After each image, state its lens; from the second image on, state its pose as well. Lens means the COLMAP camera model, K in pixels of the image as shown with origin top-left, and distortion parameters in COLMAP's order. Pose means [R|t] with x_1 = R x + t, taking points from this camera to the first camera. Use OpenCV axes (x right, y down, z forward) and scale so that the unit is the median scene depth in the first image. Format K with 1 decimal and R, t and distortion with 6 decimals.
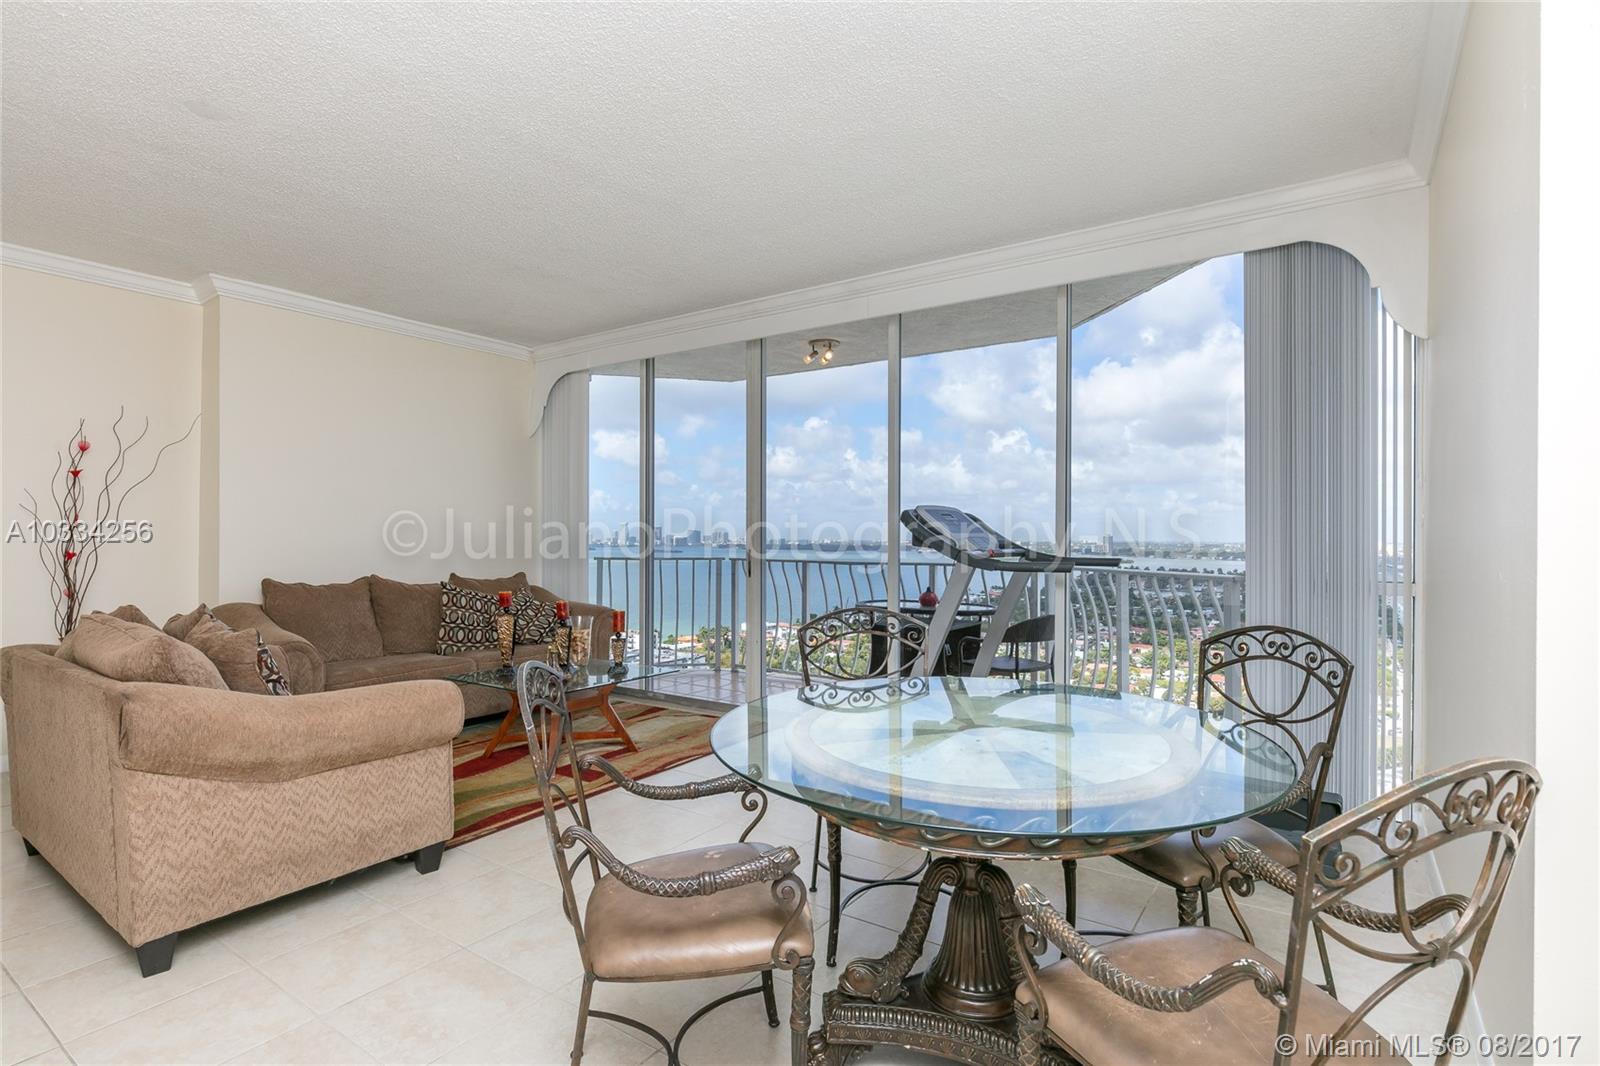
lens RADIAL K [[785.5, 0, 801.9], [0, 785.5, 530.0], [0, 0, 1]] dist [-0.000435, -0.000201]
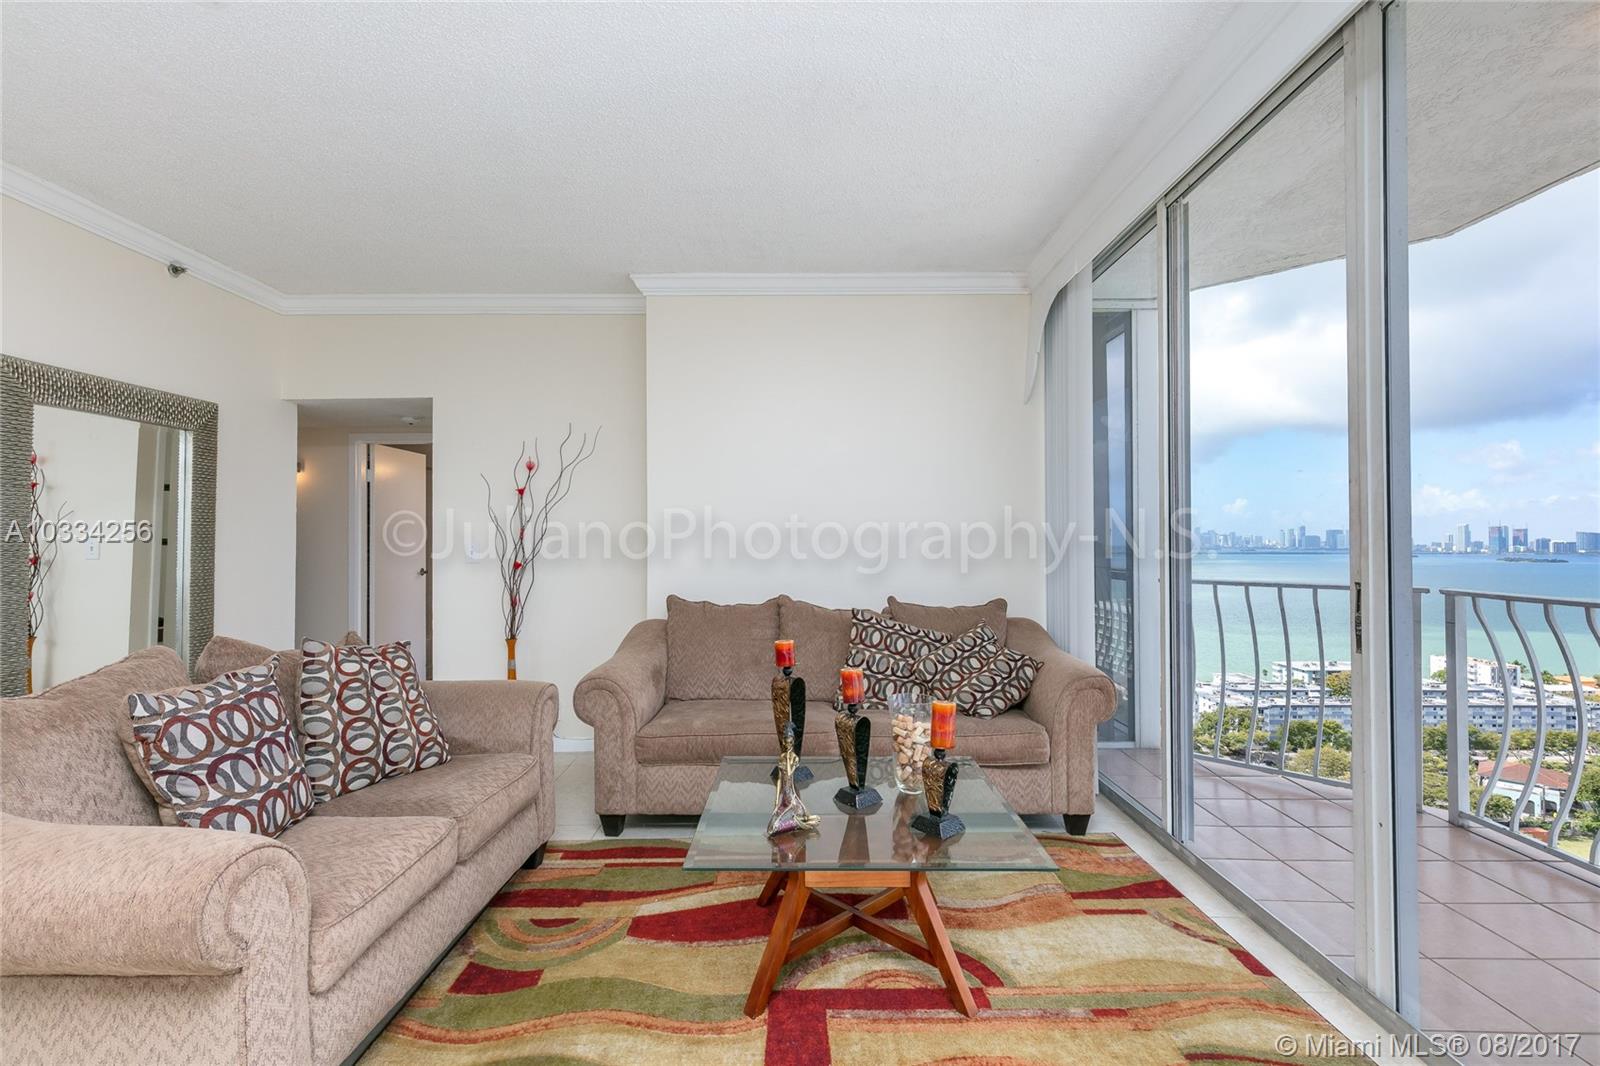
lens RADIAL K [[721.8, 0, 800.0], [0, 721.8, 533.0], [0, 0, 1]] dist [0.008318, -0.000625]
pose [[0.569764, -0.014024, -0.821689, 0.077375], [0.010372, 0.999897, -0.009873, 0.000284], [0.821743, -0.002898, 0.569851, 0.585476]]
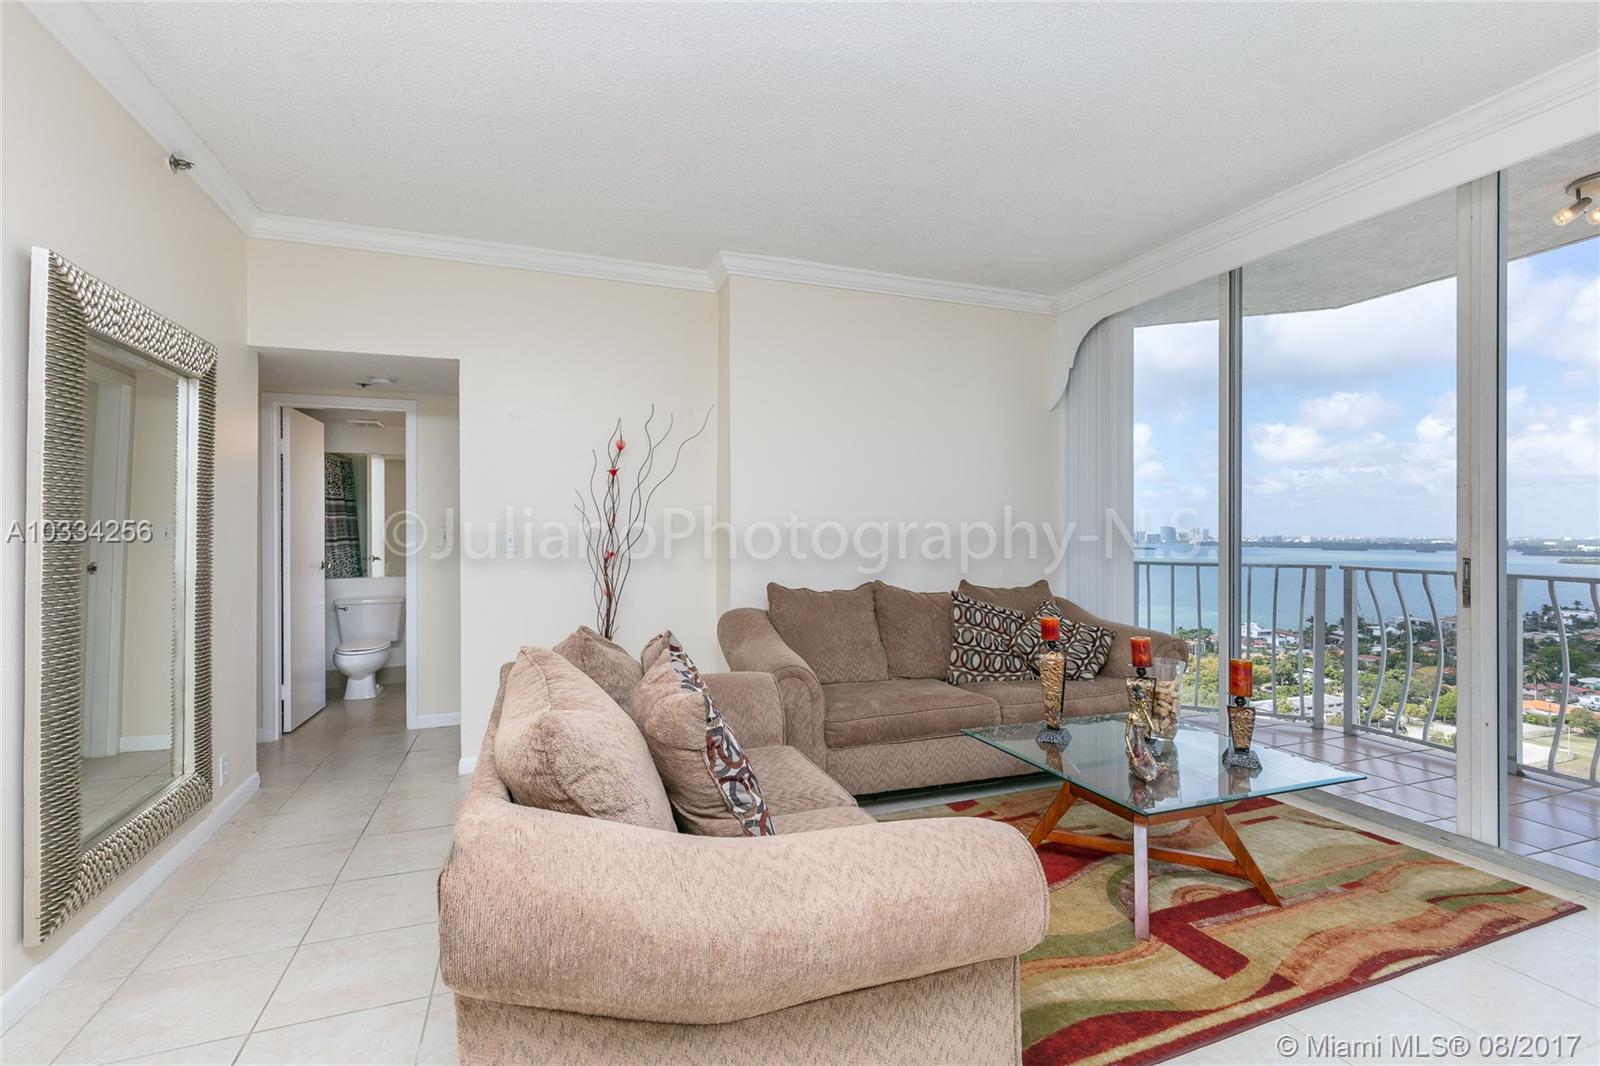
lens RADIAL K [[721.8, 0, 800.0], [0, 721.8, 533.0], [0, 0, 1]] dist [0.008318, -0.000625]
pose [[0.821960, -0.001872, -0.569542, -0.169544], [0.005991, 0.999968, 0.005360, 0.001030], [0.569514, -0.007818, 0.821945, 0.310545]]
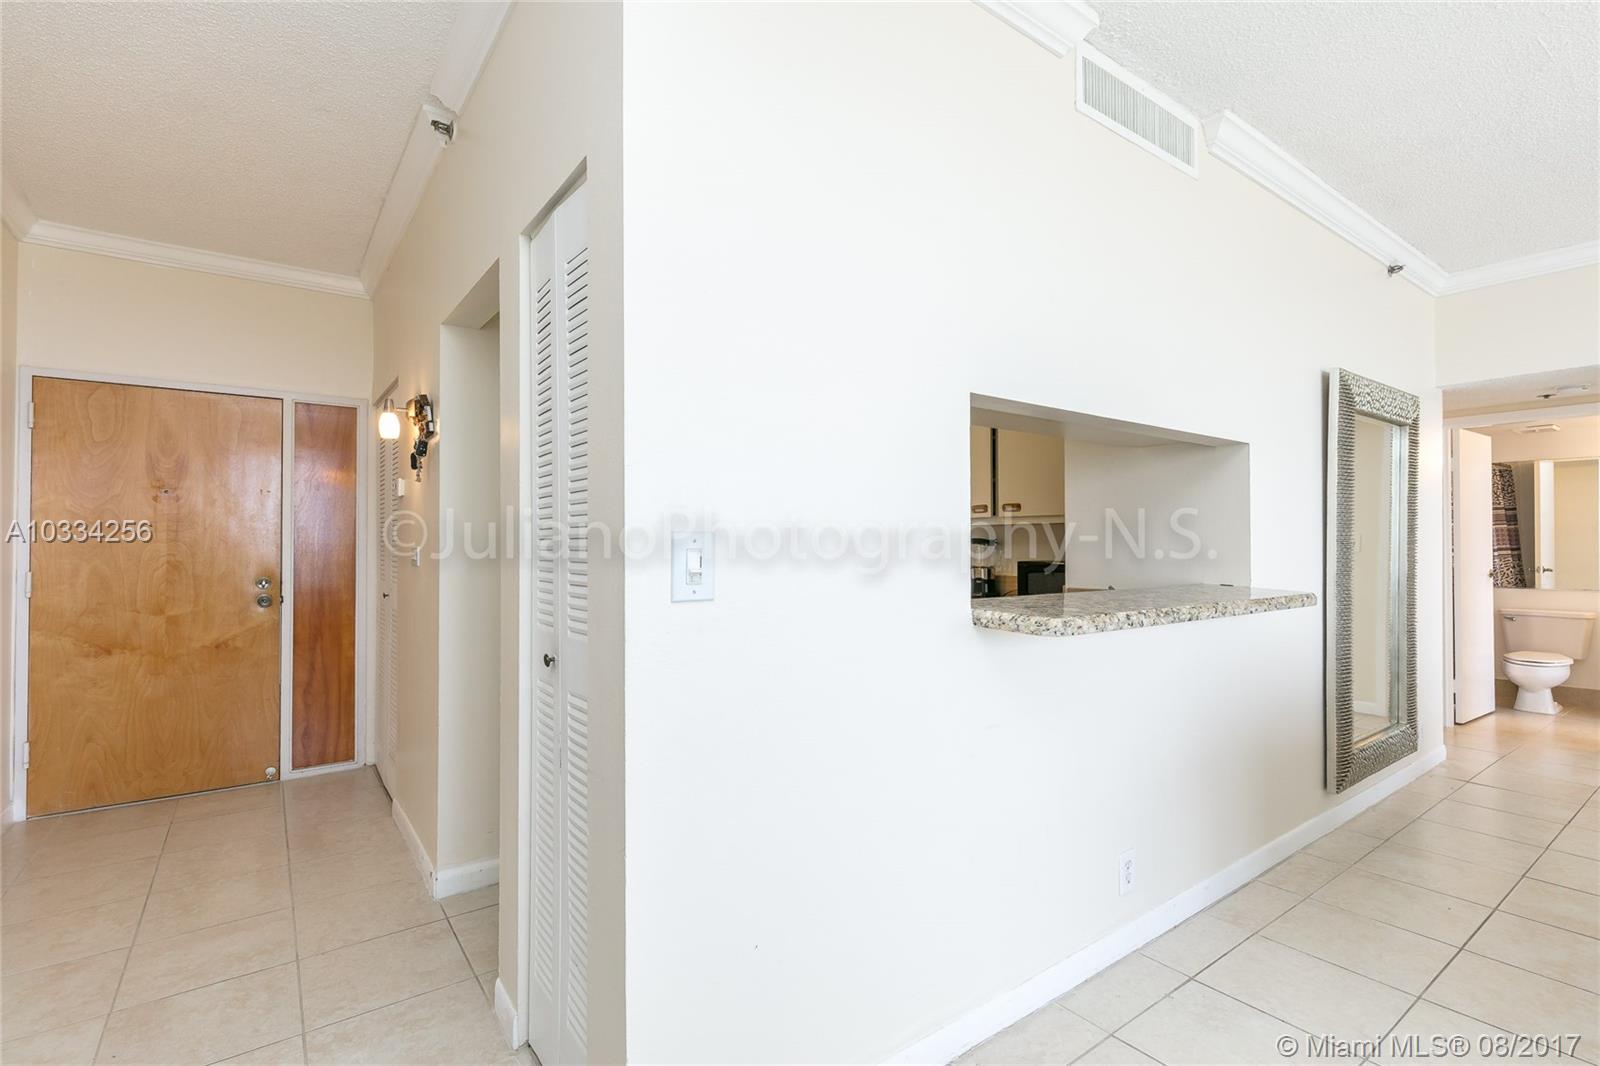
lens RADIAL K [[729.7, 0, 800.0], [0, 729.7, 533.0], [0, 0, 1]] dist [0.000730, -0.000008]
pose [[-0.327872, -0.013749, -0.944622, 0.027141], [0.005597, 0.999848, -0.016495, 0.000776], [0.944706, -0.010696, -0.327745, 0.169525]]
